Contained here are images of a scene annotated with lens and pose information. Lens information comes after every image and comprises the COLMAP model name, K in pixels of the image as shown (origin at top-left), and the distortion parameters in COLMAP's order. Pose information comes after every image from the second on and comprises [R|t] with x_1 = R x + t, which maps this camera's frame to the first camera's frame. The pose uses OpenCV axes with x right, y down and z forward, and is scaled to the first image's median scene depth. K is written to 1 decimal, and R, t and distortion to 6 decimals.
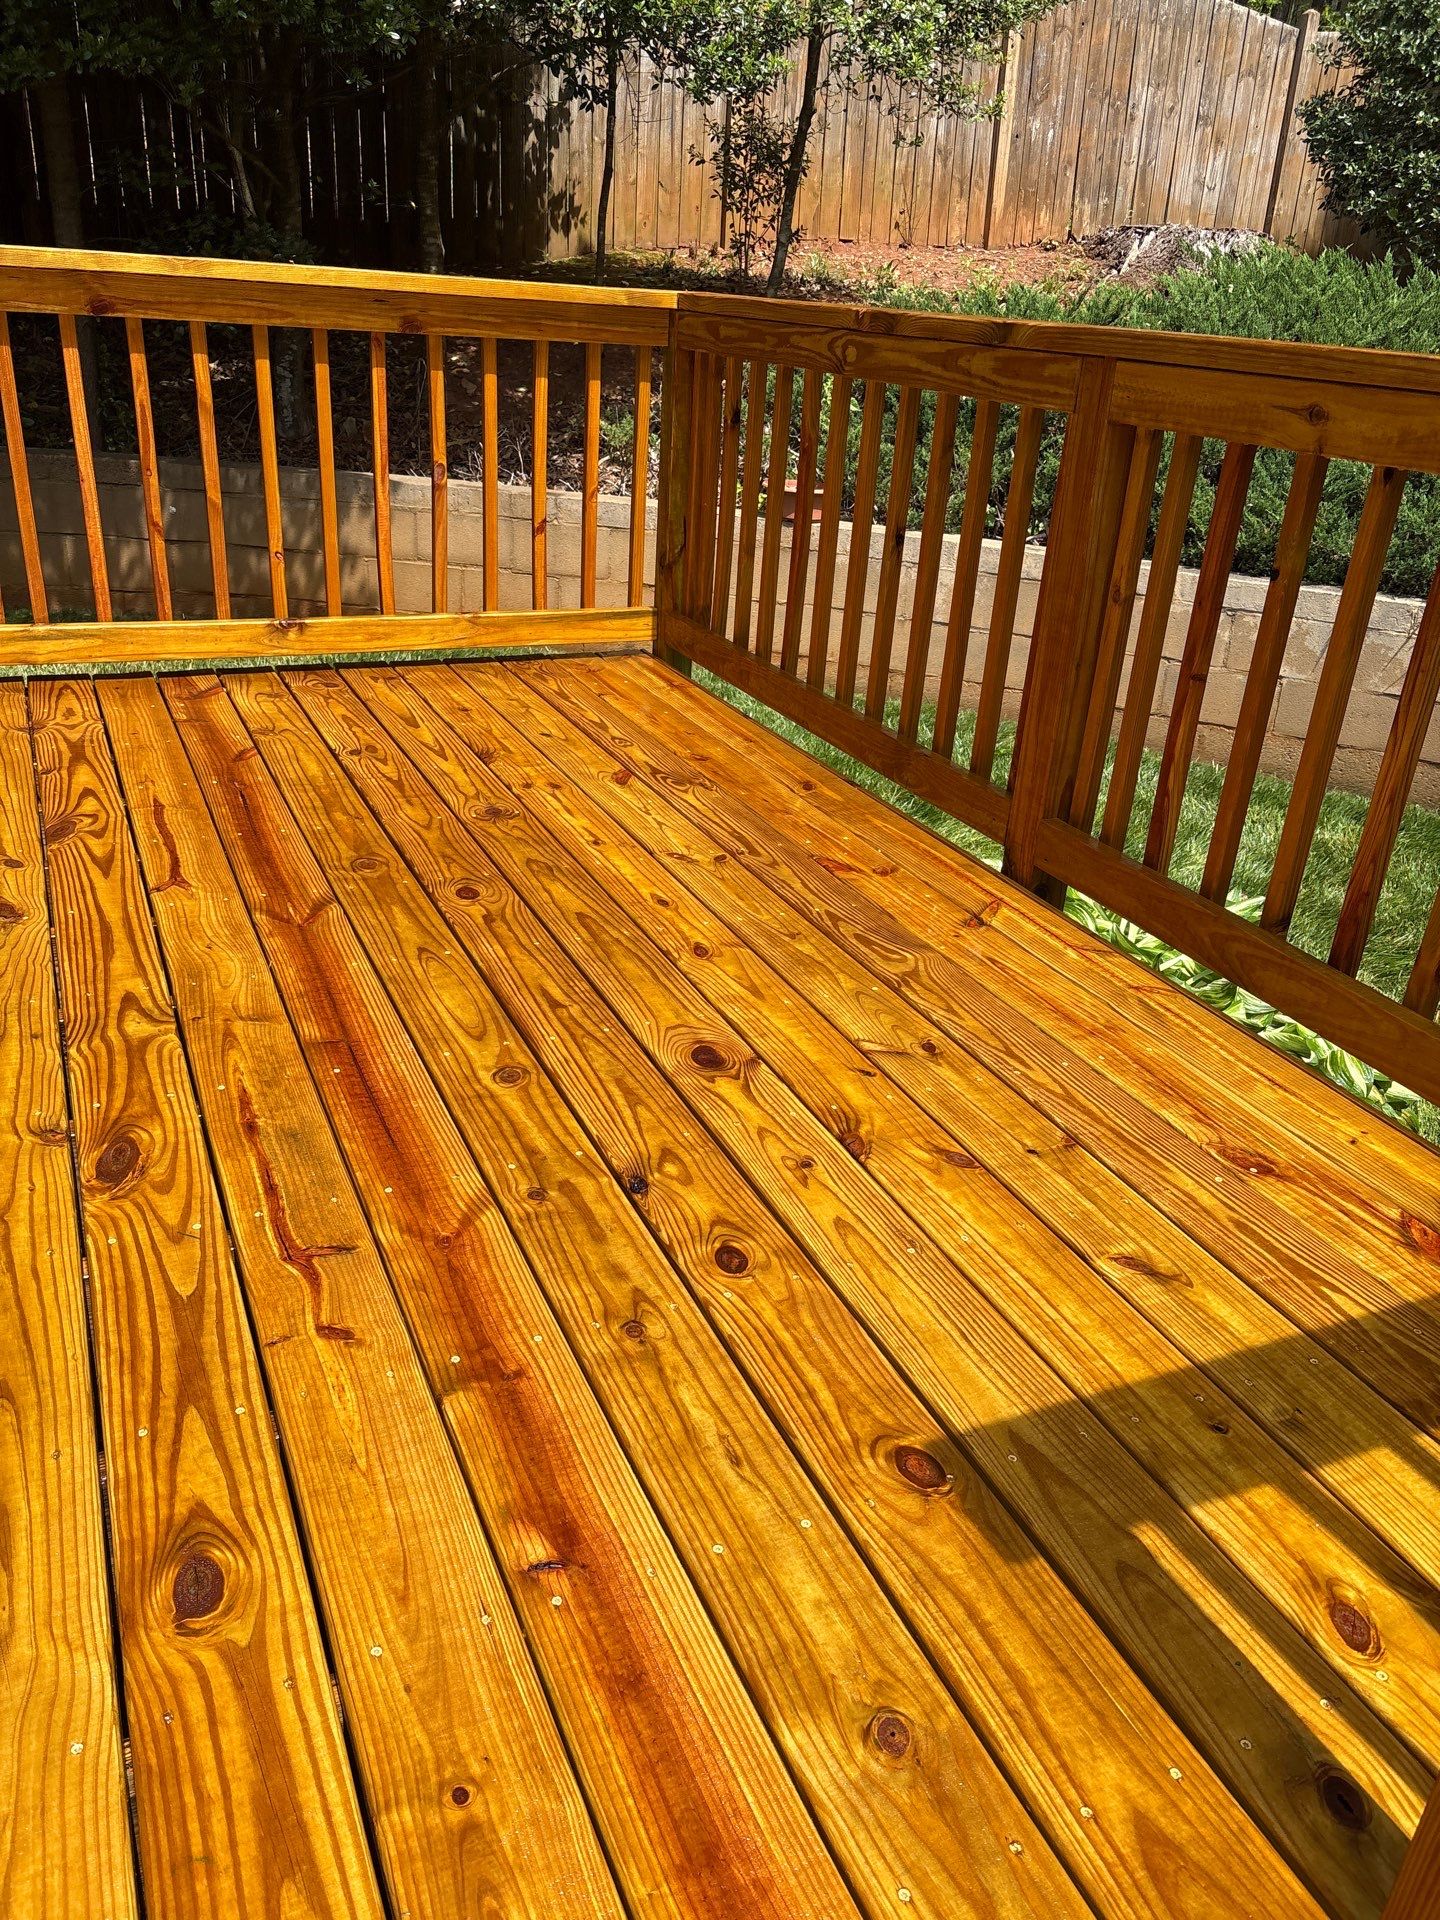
lens RADIAL K [[1451.5, 0, 725.1], [0, 1451.5, 982.3], [0, 0, 1]] dist [0.034135, -0.041433]
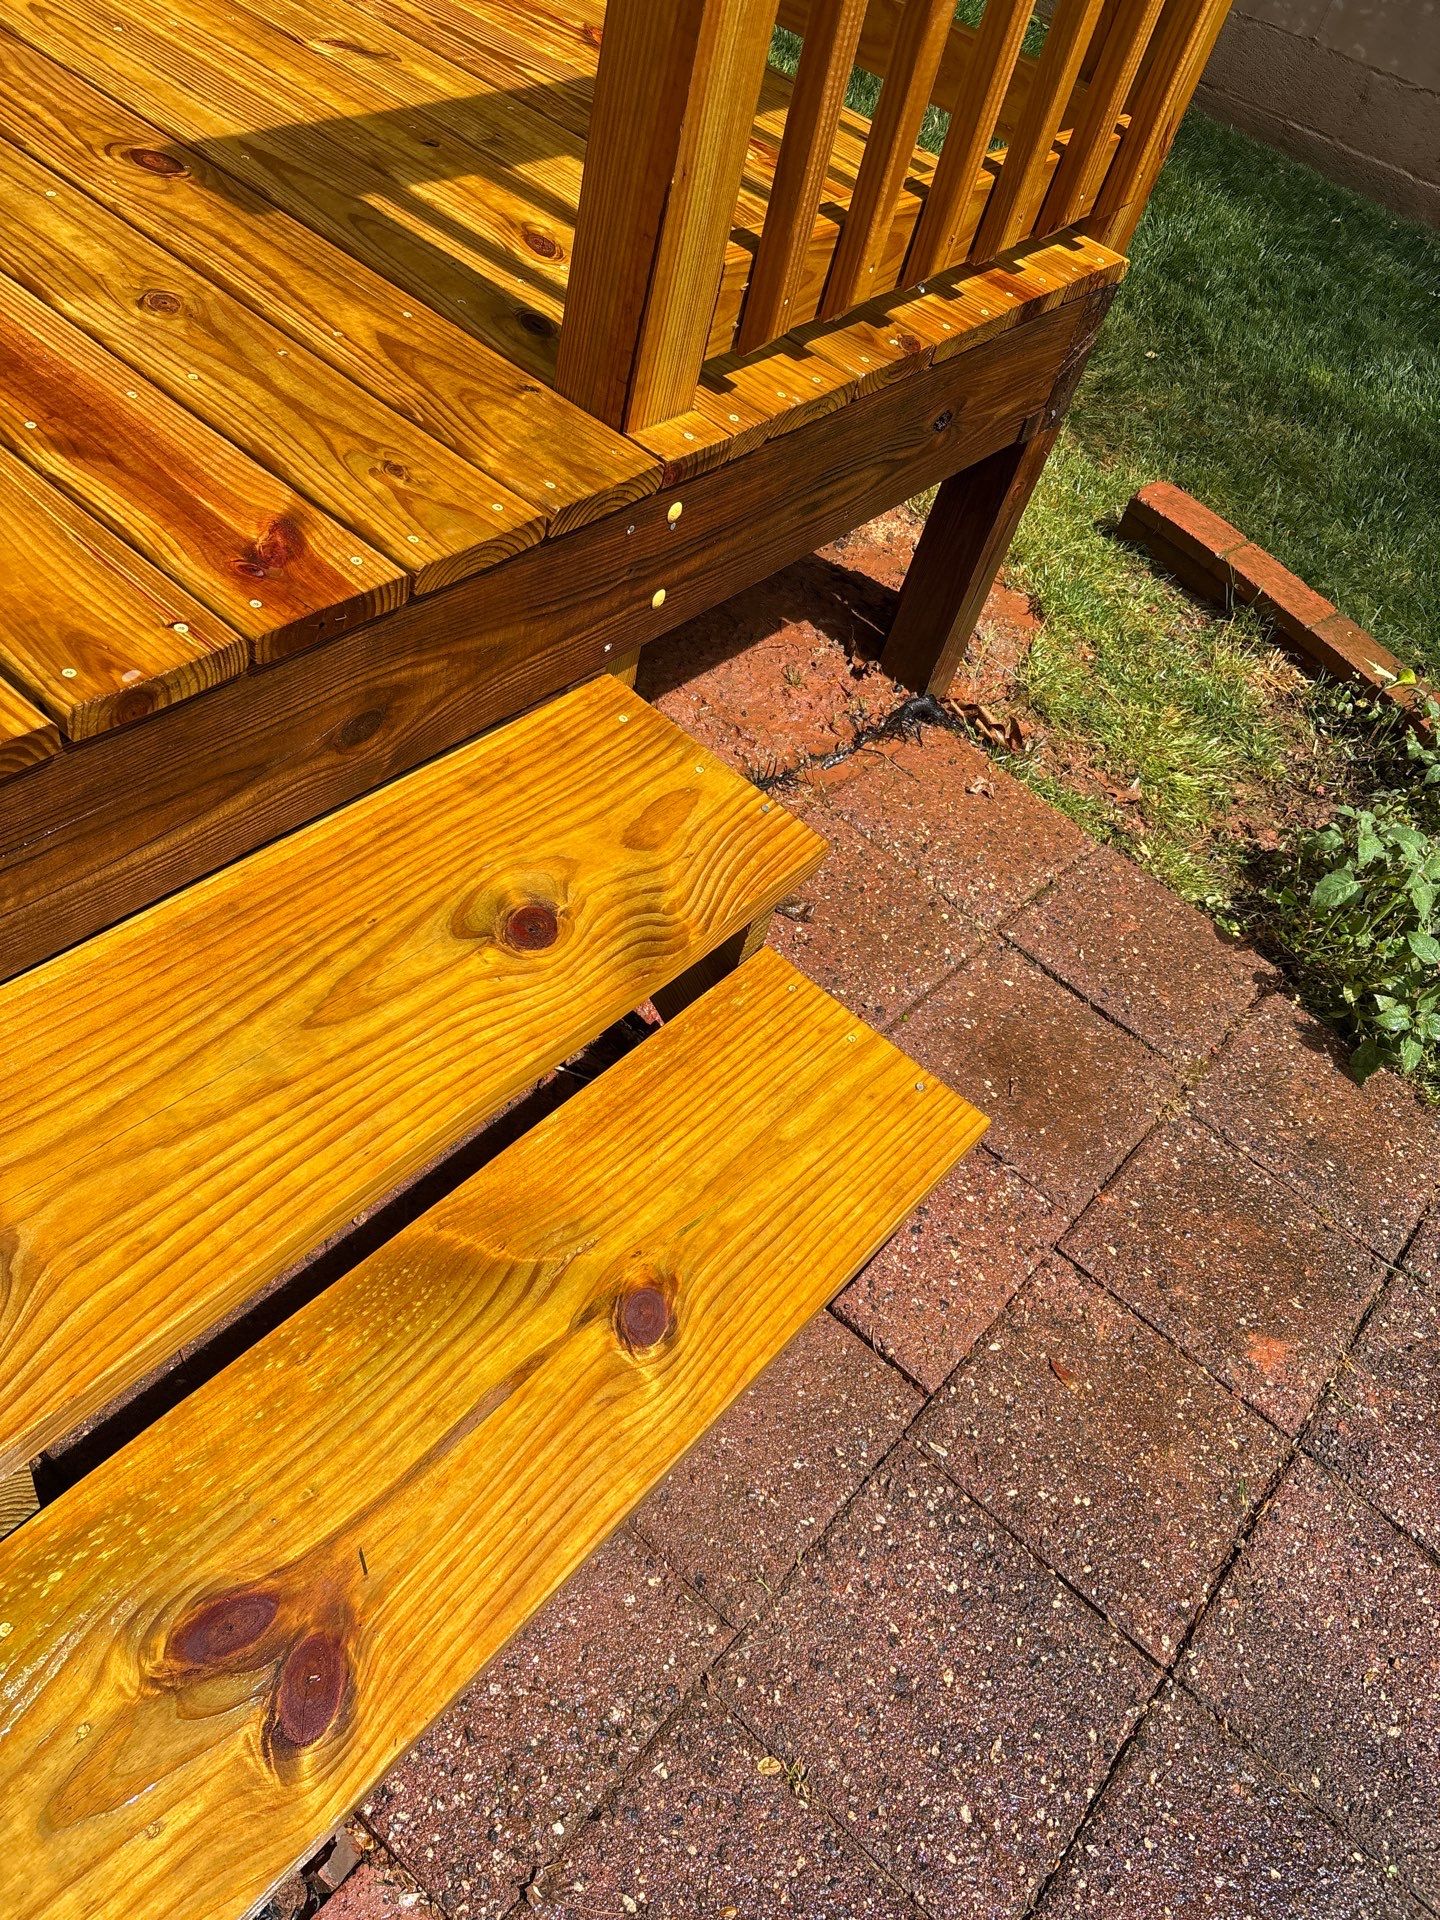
lens RADIAL K [[1445.5, 0, 720.0], [0, 1445.5, 960.0], [0, 0, 1]] dist [0.007642, -0.002079]
pose [[0.887215, -0.241742, 0.392952, -0.039560], [0.035462, 0.884944, 0.464345, 0.258350], [-0.459992, -0.398039, 0.793708, -0.174382]]
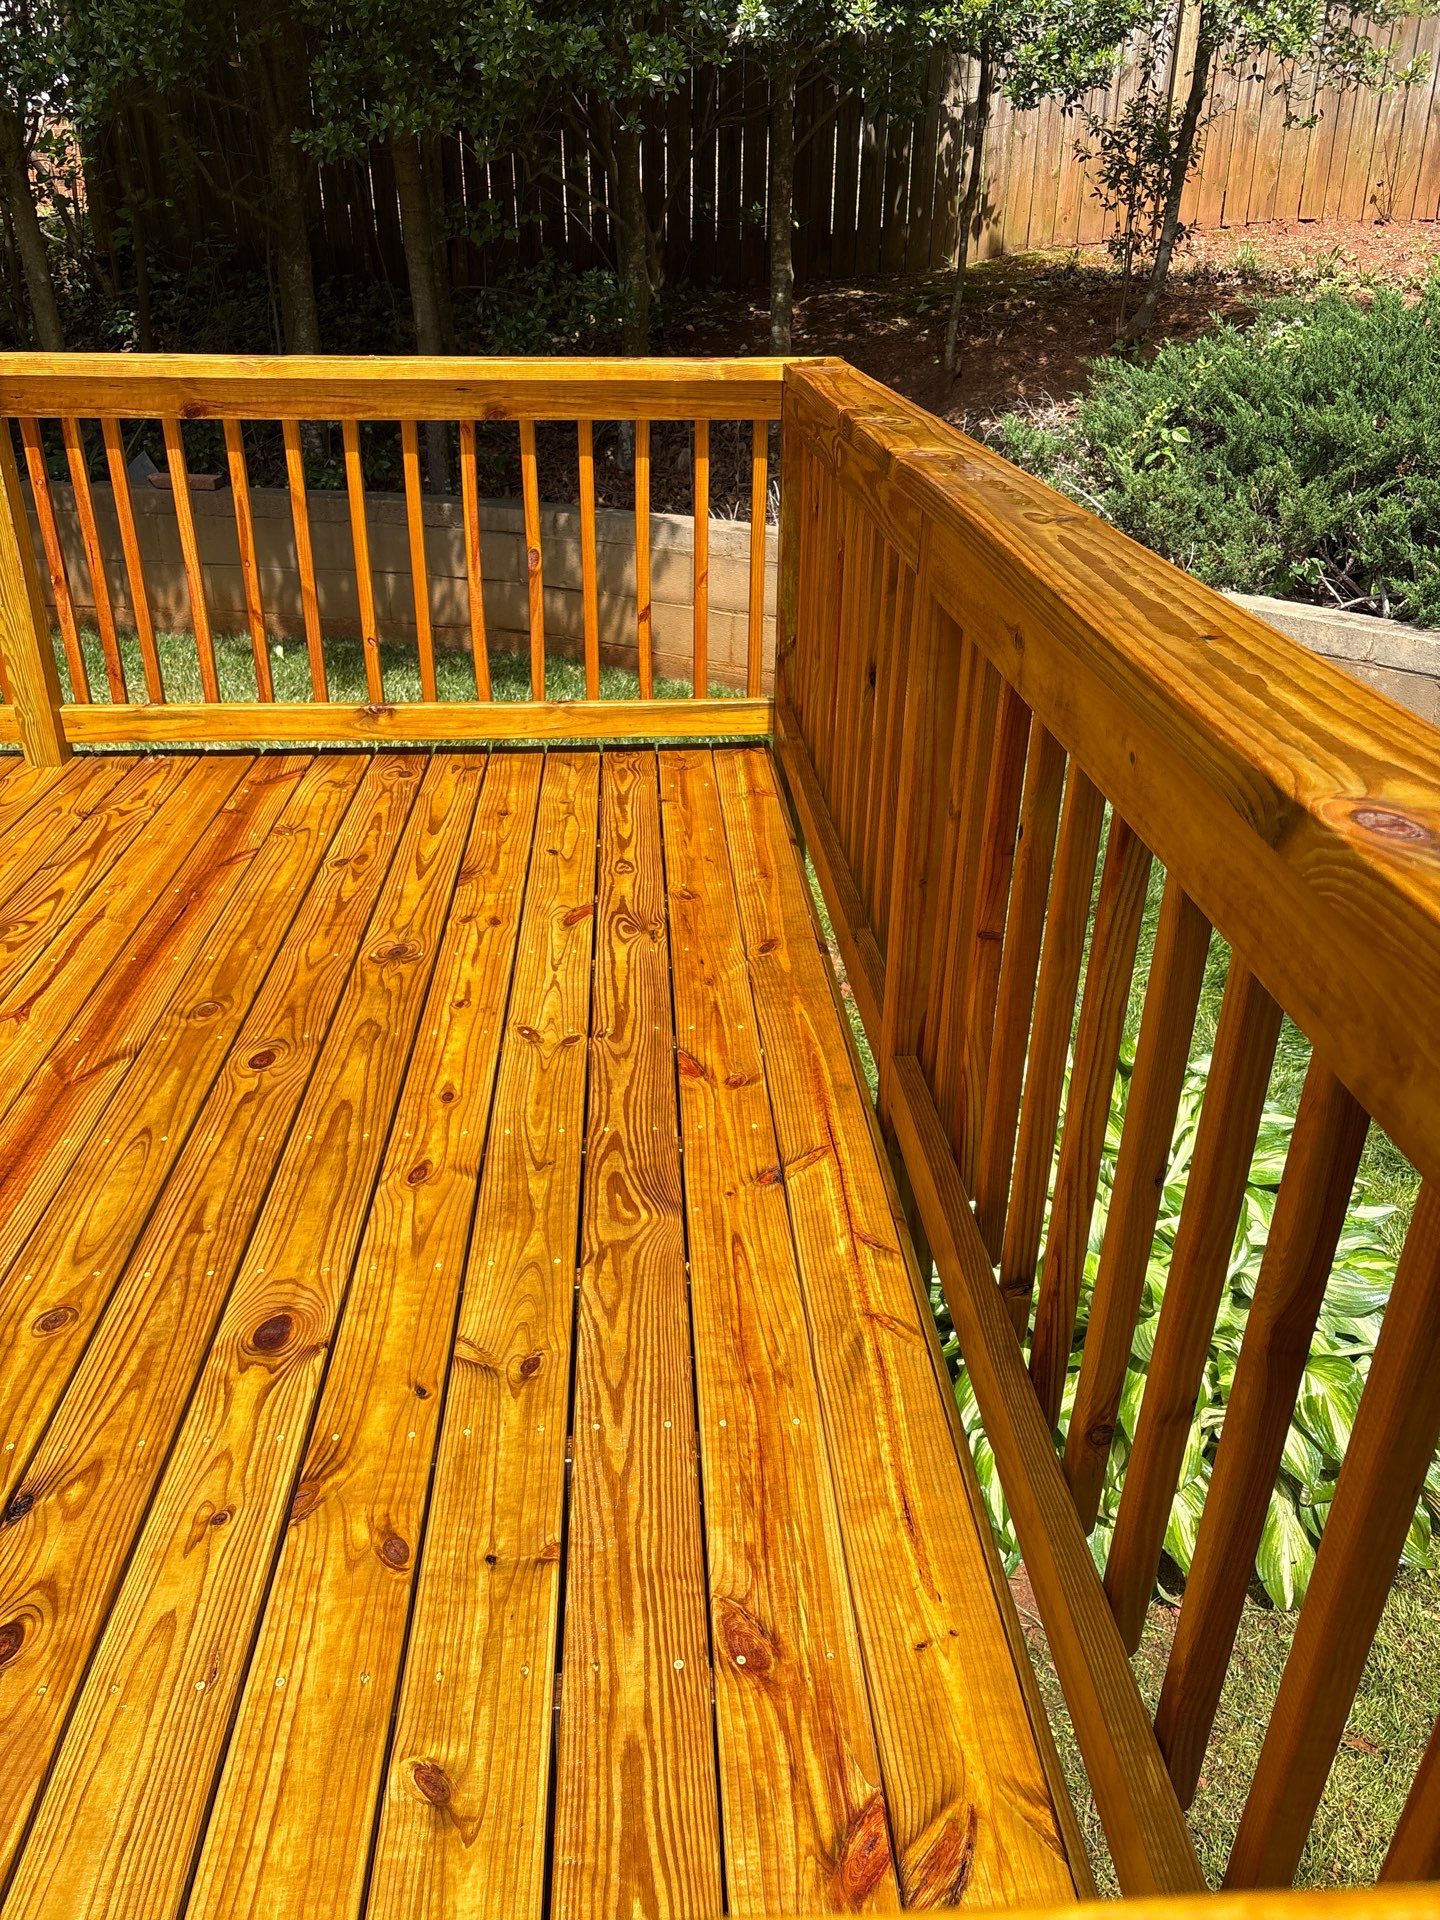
lens RADIAL K [[1420.0, 0, 725.8], [0, 1420.0, 984.4], [0, 0, 1]] dist [0.052872, -0.055328]
pose [[0.928281, 0.121815, -0.351361, 0.554015], [-0.112554, 0.992545, 0.046748, -0.243771], [0.354436, -0.003849, 0.935072, 0.295615]]
